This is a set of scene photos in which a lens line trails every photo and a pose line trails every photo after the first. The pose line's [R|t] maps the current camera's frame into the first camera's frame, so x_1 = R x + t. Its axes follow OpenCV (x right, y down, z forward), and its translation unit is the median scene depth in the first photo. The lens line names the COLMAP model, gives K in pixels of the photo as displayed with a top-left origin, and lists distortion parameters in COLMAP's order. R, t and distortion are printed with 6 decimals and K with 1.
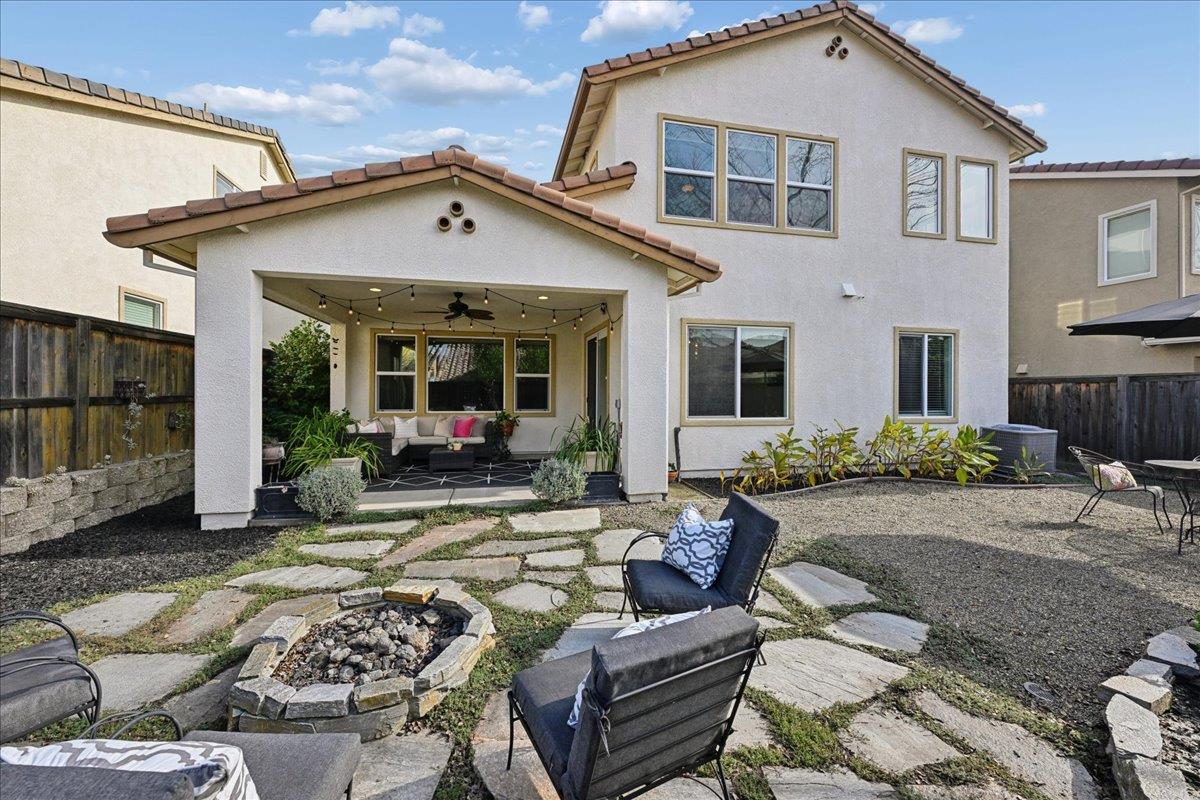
lens RADIAL K [[503.0, 0, 598.5], [0, 503.0, 395.3], [0, 0, 1]] dist [-0.001831, 0.000699]
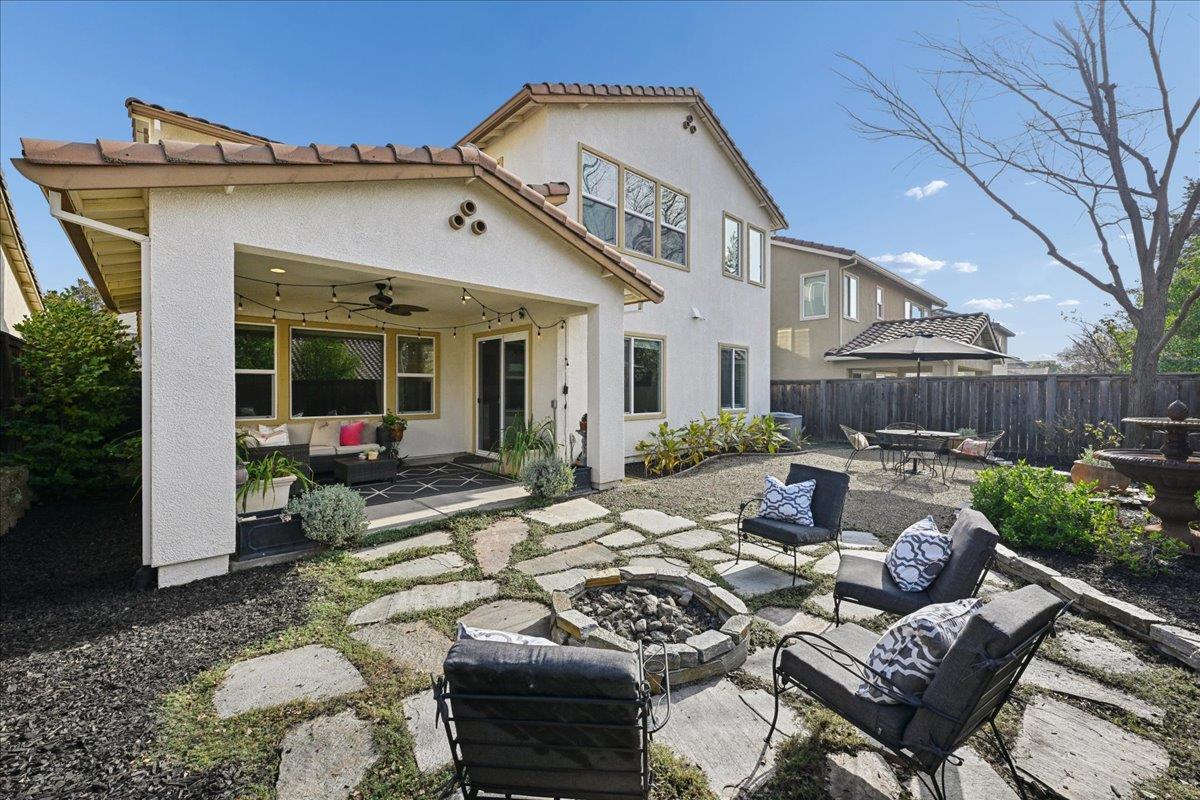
lens RADIAL K [[508.4, 0, 603.3], [0, 508.4, 395.7], [0, 0, 1]] dist [-0.002073, -0.000023]
pose [[0.843214, -0.011783, 0.537449, -0.434172], [0.007087, 0.999917, 0.010802, -0.011382], [-0.537532, -0.005300, 0.843227, 0.018501]]
